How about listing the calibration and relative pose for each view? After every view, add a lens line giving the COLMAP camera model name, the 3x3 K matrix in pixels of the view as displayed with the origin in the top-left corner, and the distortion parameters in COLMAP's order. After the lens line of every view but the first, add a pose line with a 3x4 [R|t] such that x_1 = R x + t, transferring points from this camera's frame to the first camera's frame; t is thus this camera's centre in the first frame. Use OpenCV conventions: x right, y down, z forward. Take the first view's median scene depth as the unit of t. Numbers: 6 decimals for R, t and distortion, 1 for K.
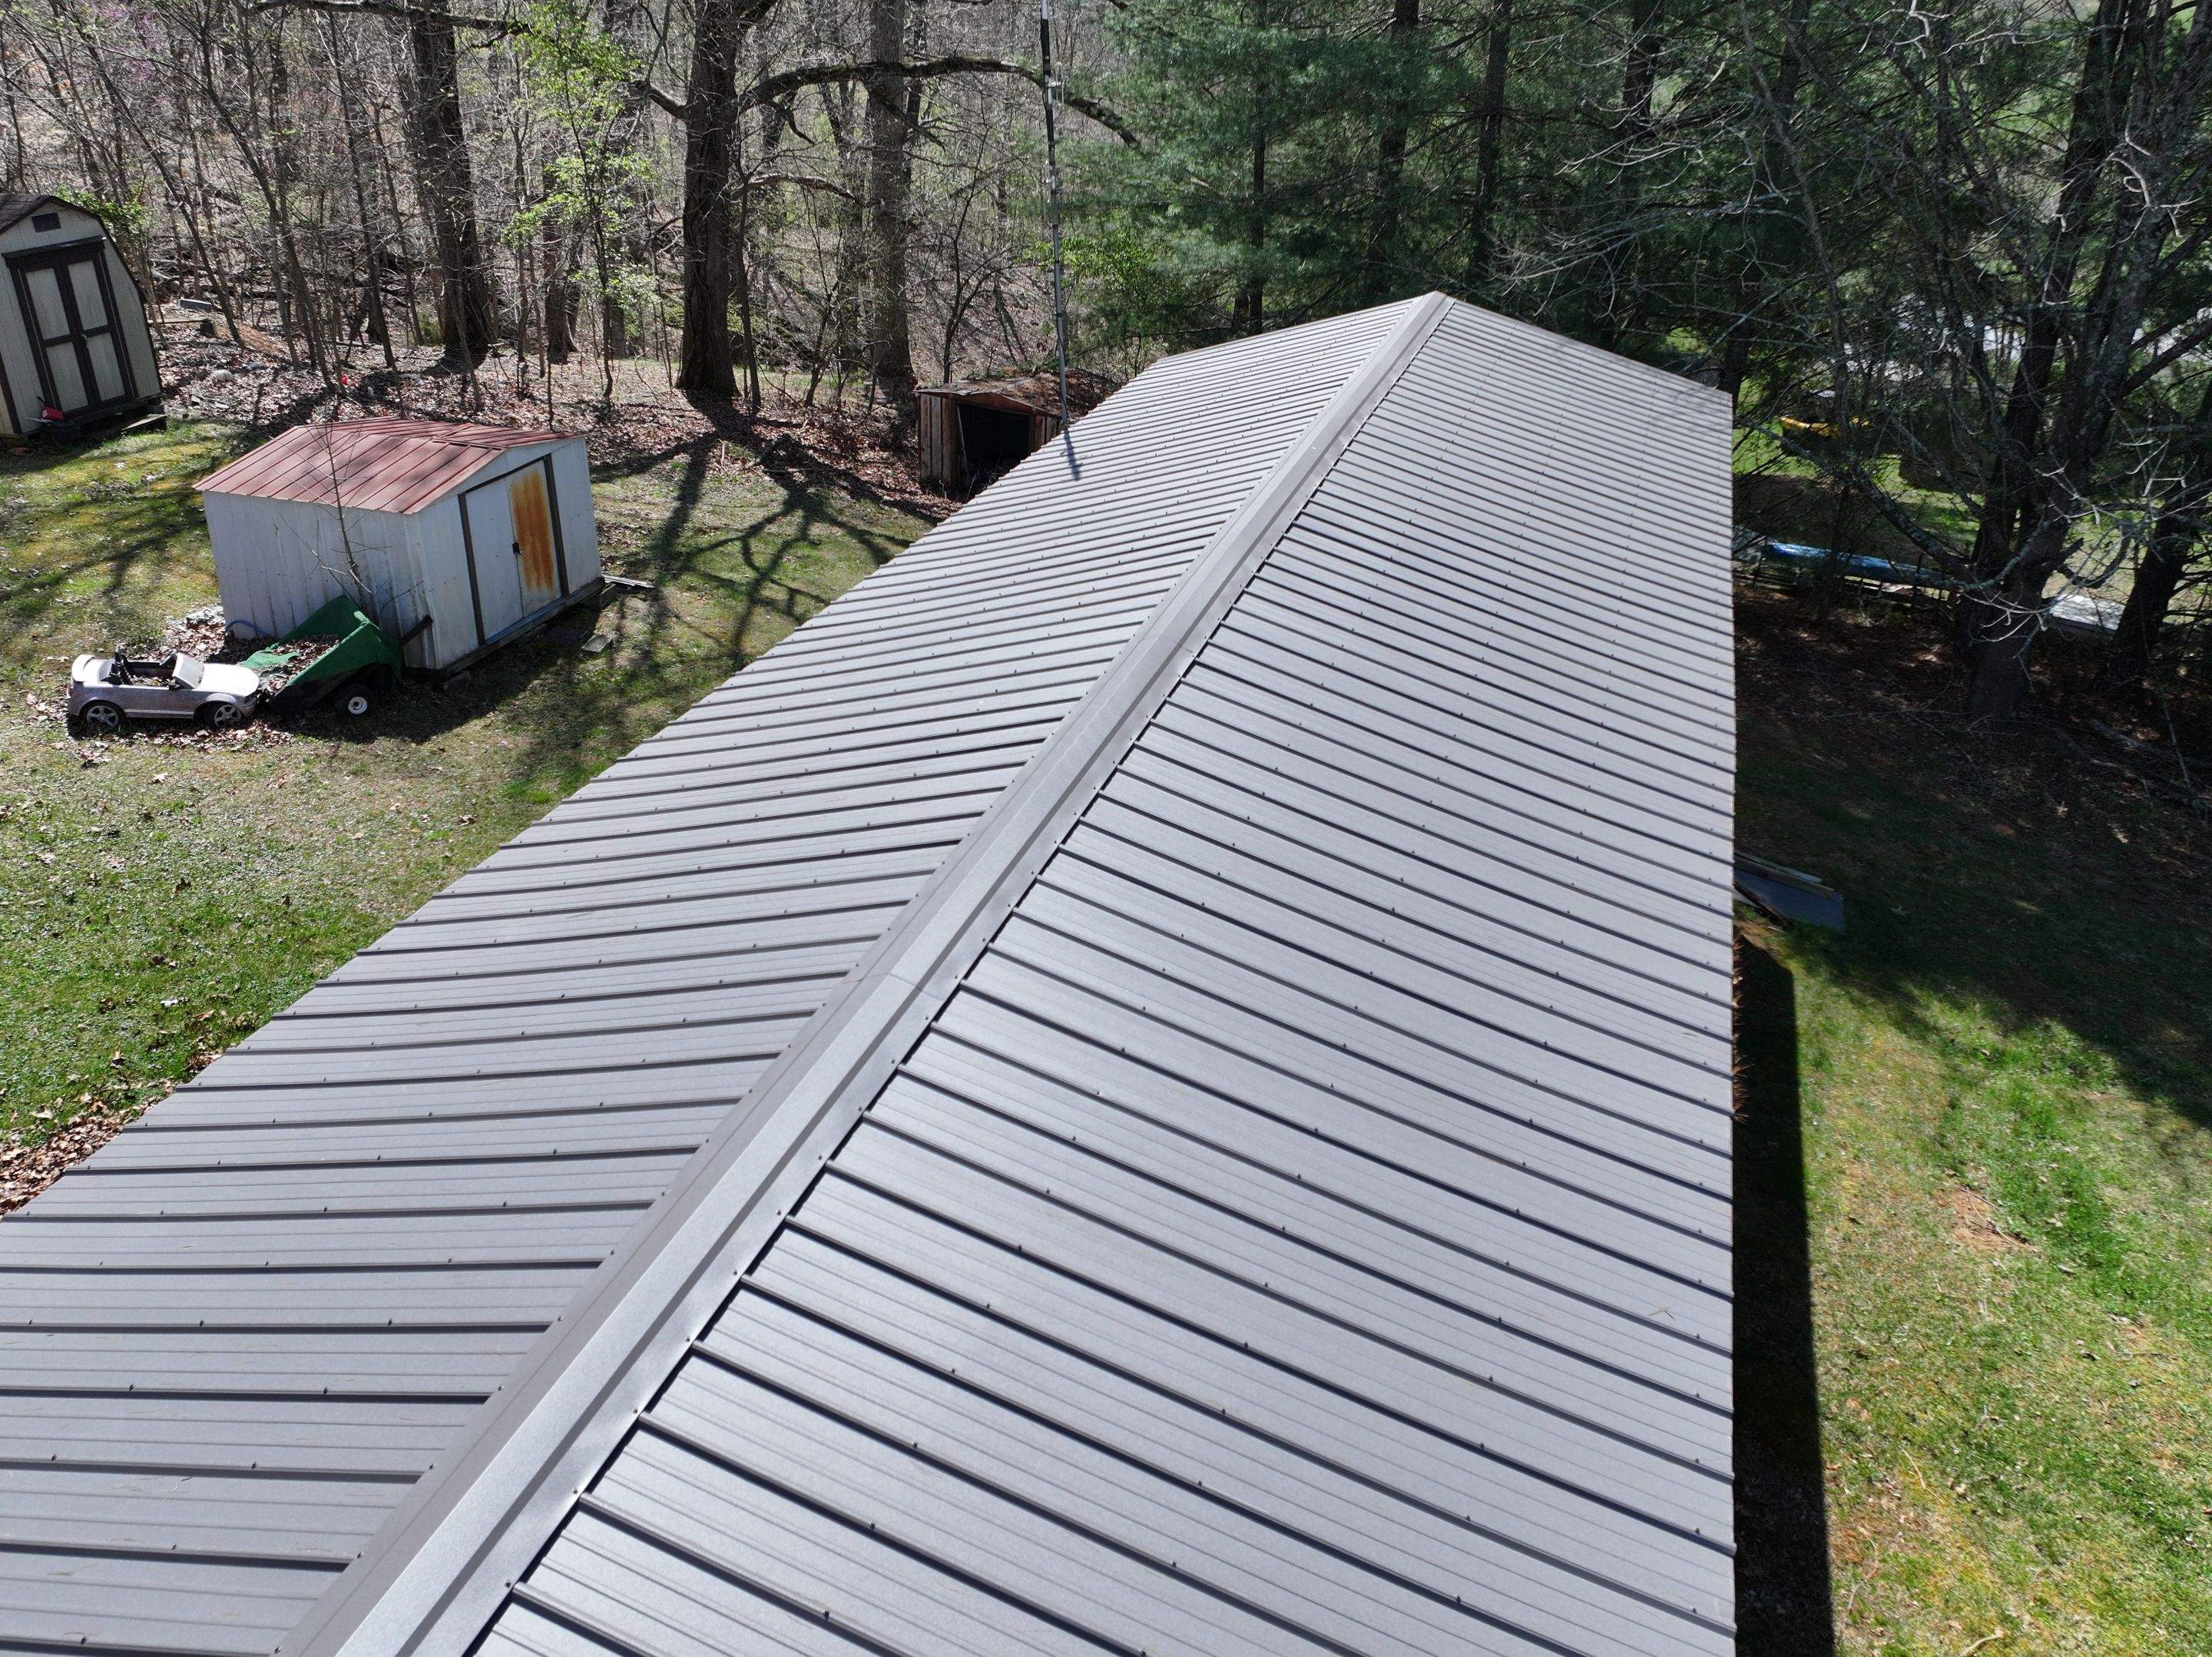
lens RADIAL K [[1794.6, 0, 1104.9], [0, 1794.6, 829.4], [0, 0, 1]] dist [0.003621, 0.004487]
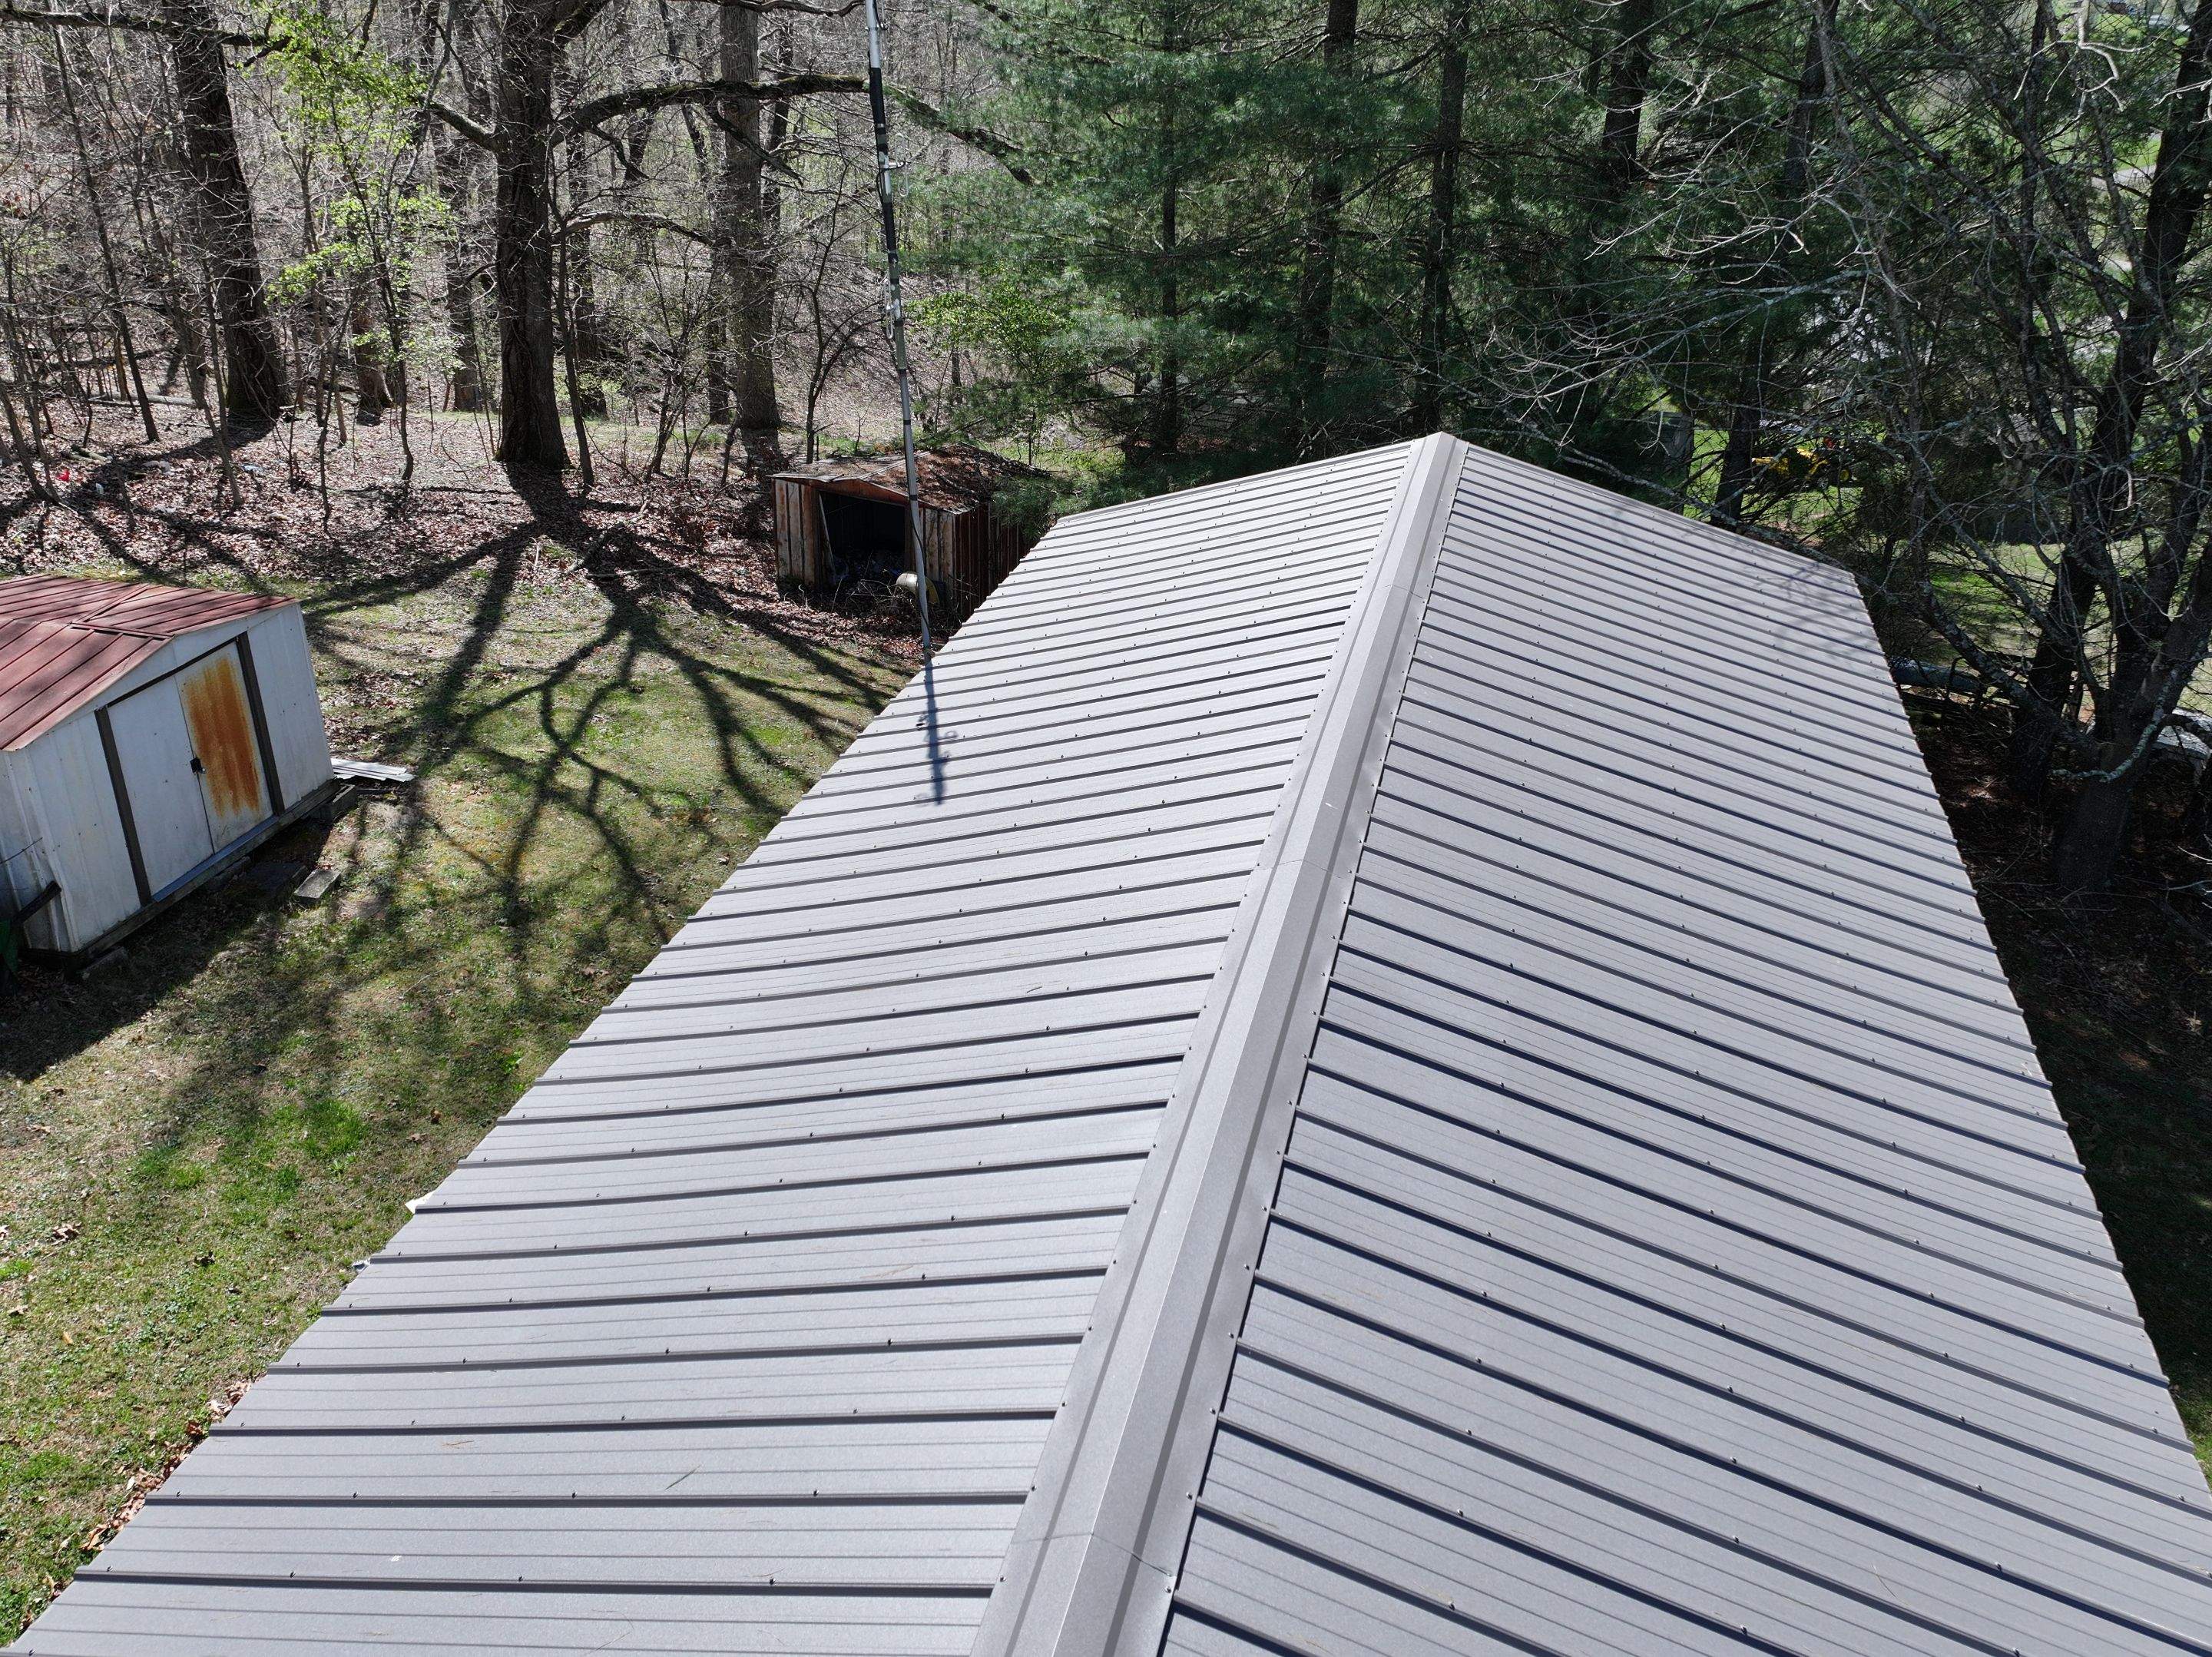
lens RADIAL K [[1798.3, 0, 1106.0], [0, 1798.3, 828.5], [0, 0, 1]] dist [0.002419, 0.007752]
pose [[0.998319, -0.025493, 0.052053, 0.005759], [0.025464, 0.999675, 0.001221, -0.104340], [-0.052067, 0.000107, 0.998644, 0.205457]]
